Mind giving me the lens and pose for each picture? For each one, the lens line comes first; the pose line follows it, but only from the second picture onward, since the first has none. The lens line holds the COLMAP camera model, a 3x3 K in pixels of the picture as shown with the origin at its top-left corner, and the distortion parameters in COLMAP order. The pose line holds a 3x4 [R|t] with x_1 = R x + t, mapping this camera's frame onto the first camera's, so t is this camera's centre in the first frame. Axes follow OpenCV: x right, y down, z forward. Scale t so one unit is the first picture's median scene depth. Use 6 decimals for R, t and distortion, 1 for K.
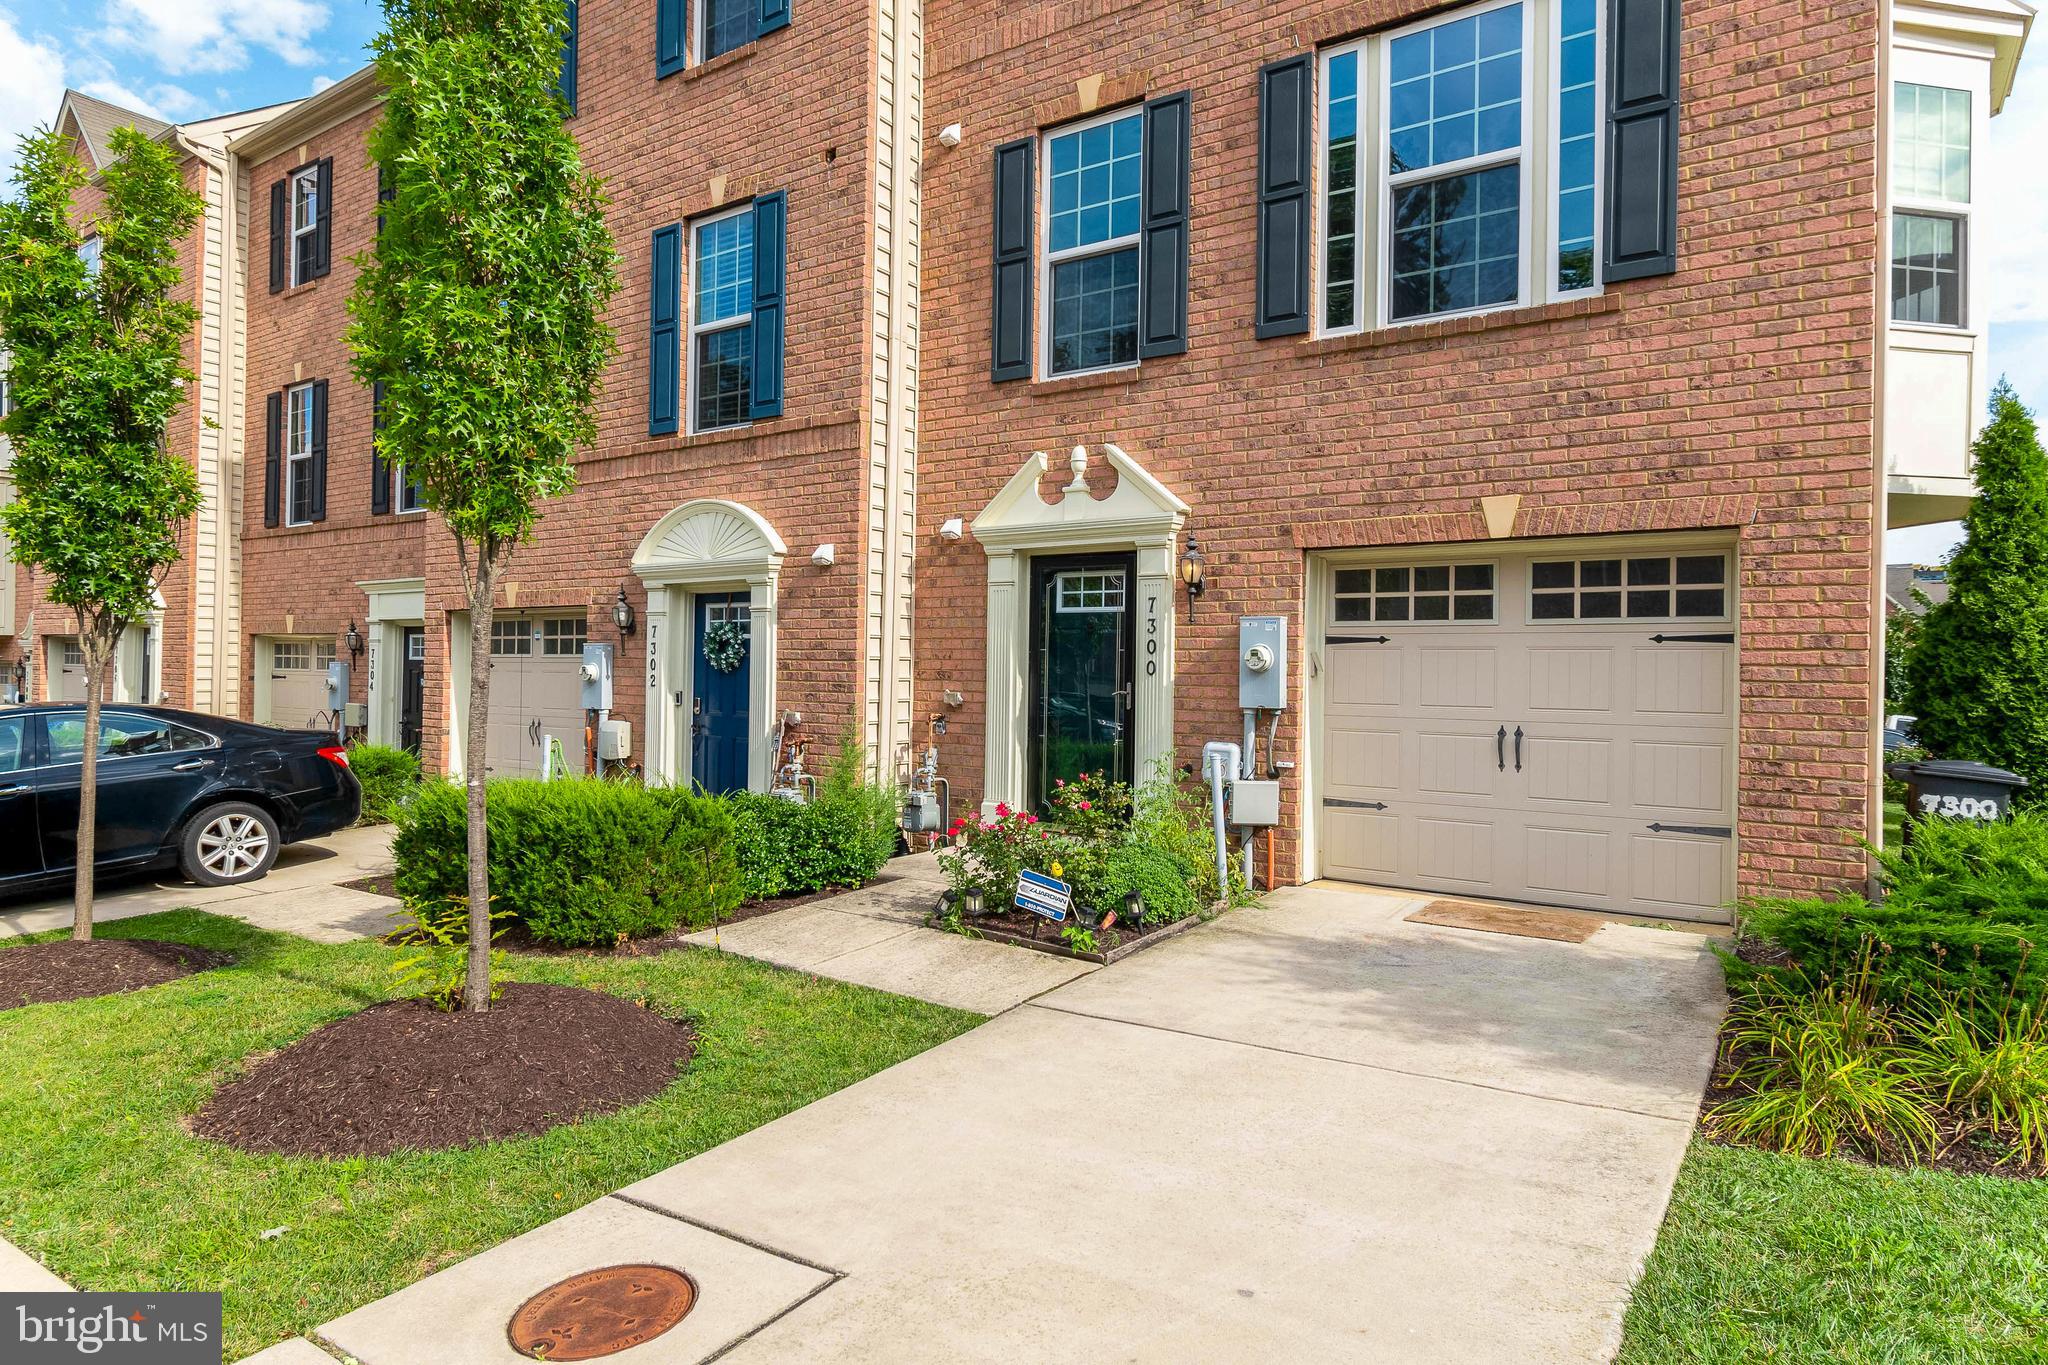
lens RADIAL K [[1083.0, 0, 1024.0], [0, 1083.0, 682.5], [0, 0, 1]] dist [0.000207, -0.001839]
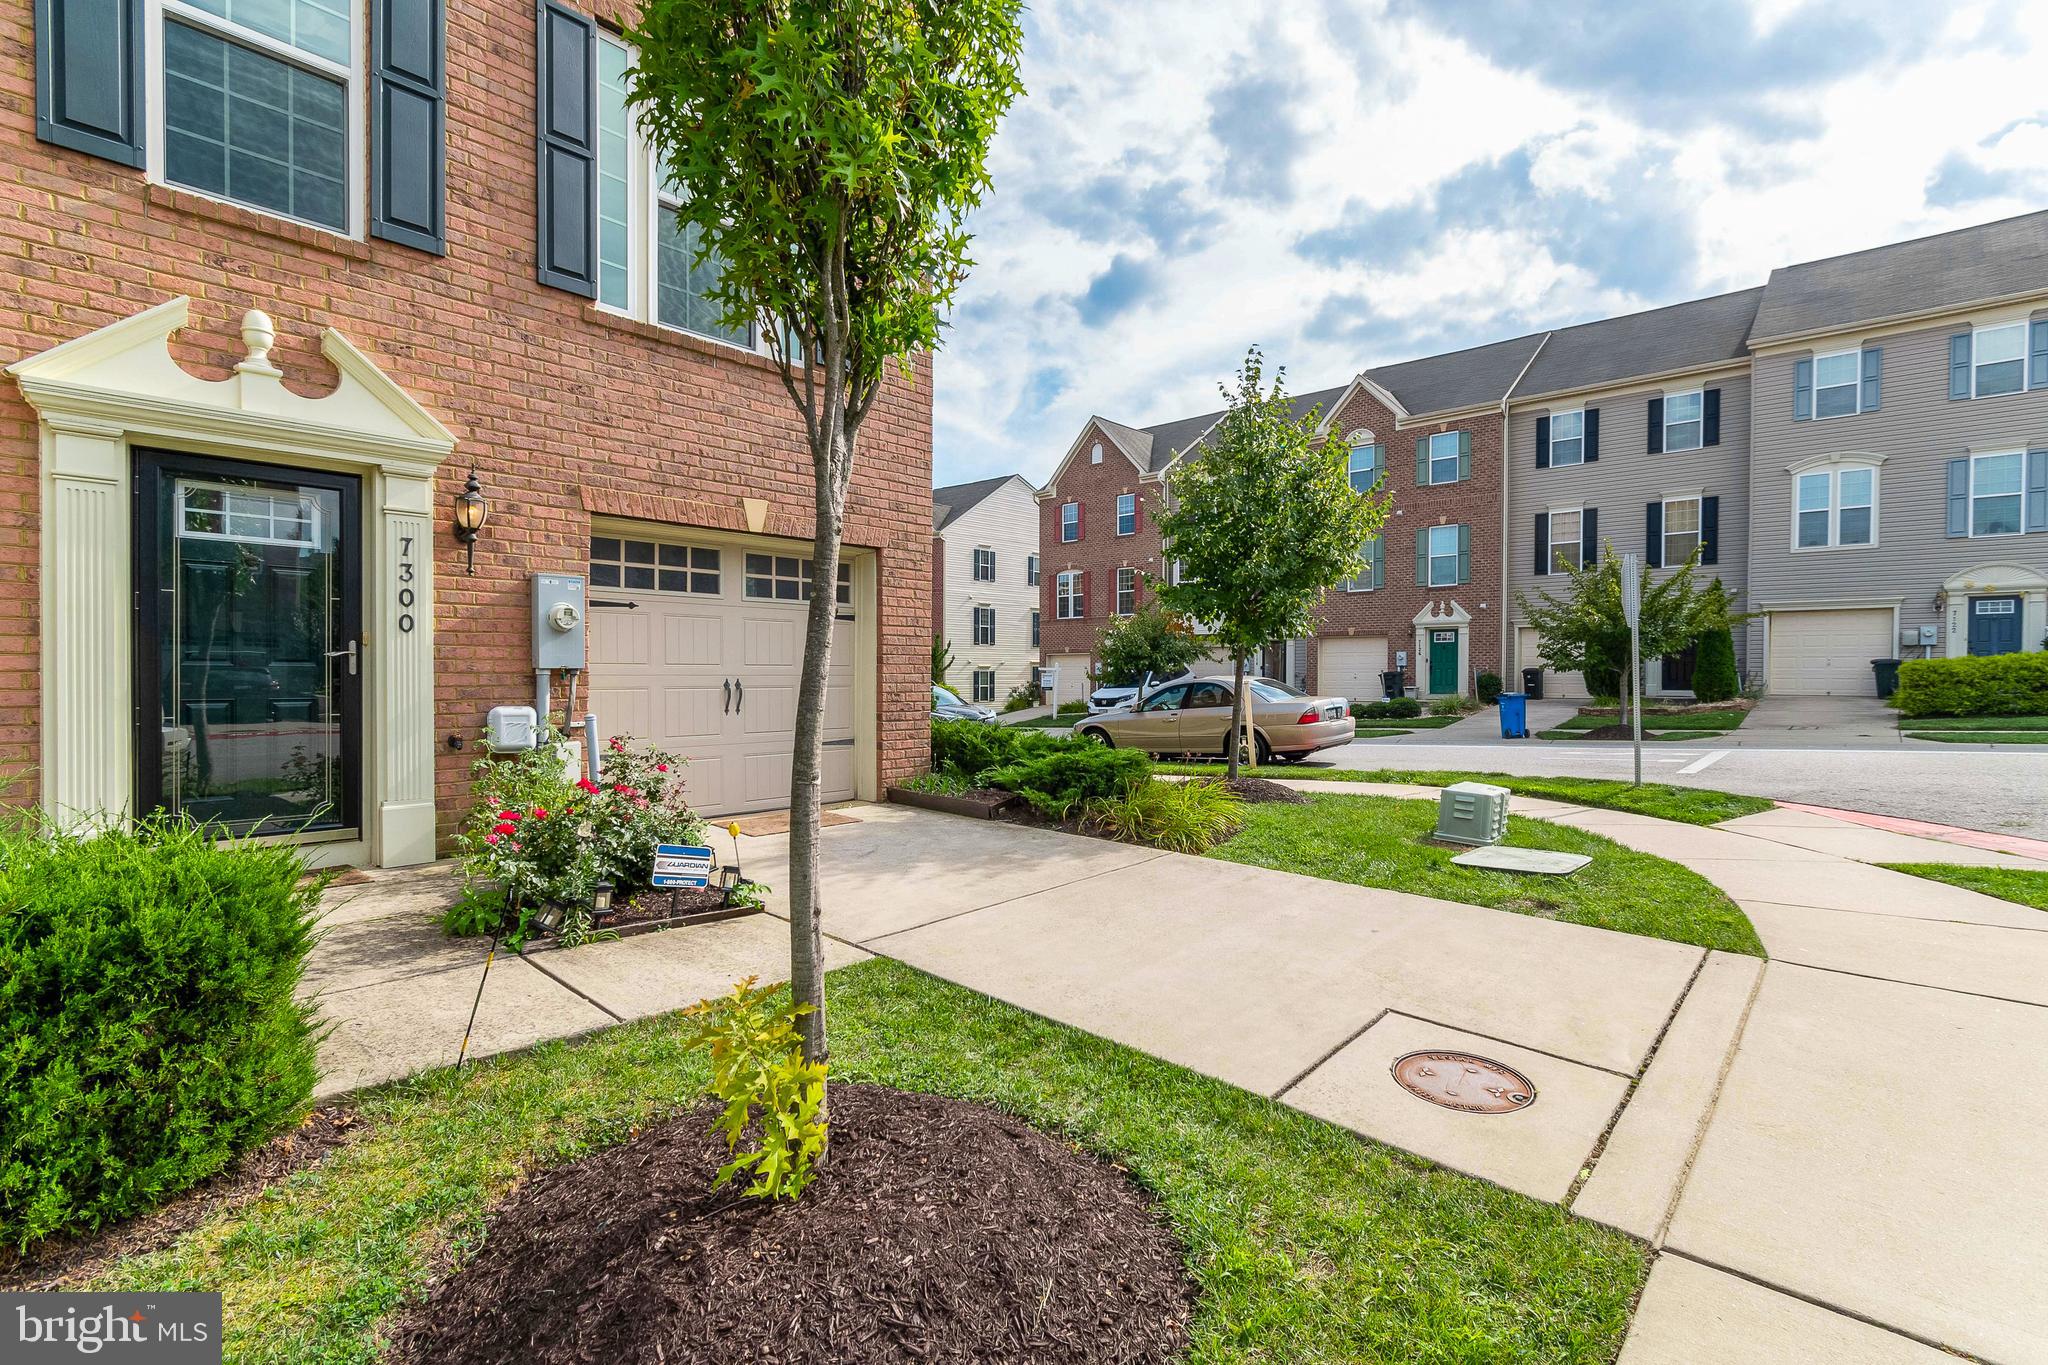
lens RADIAL K [[932.6, 0, 1024.0], [0, 932.6, 682.5], [0, 0, 1]] dist [0.001012, 0.000254]
pose [[0.178372, -0.026530, 0.983605, -0.520894], [0.001541, 0.999643, 0.026683, 0.014064], [-0.983962, -0.003244, 0.178349, 0.425270]]
